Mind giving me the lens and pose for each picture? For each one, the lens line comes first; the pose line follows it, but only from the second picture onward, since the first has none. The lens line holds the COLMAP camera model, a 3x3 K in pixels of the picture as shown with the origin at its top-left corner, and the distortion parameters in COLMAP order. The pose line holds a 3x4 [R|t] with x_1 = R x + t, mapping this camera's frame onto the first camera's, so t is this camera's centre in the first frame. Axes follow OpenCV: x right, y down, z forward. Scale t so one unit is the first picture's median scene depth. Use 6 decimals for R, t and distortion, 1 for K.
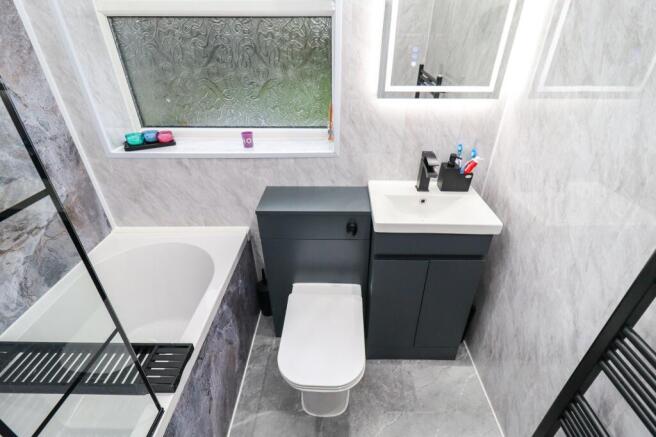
lens RADIAL K [[314.6, 0, 329.6], [0, 314.6, 215.5], [0, 0, 1]] dist [0.000072, -0.000608]
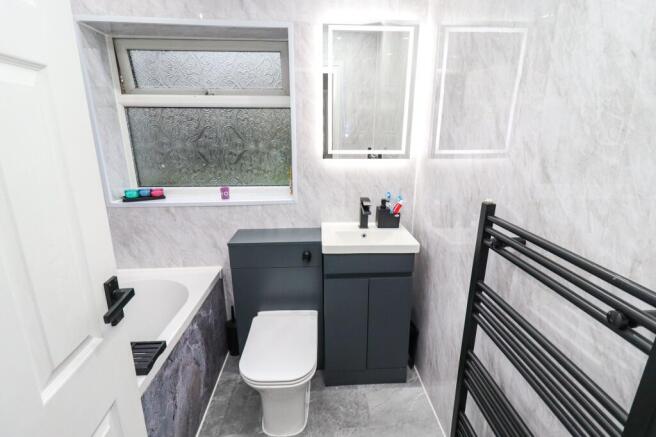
lens RADIAL K [[314.6, 0, 329.6], [0, 314.6, 215.5], [0, 0, 1]] dist [0.000072, -0.000608]
pose [[0.997900, -0.015175, 0.062969, 0.078819], [0.032010, 0.960694, -0.275756, 0.210135], [-0.056309, 0.277193, 0.959163, -0.211398]]
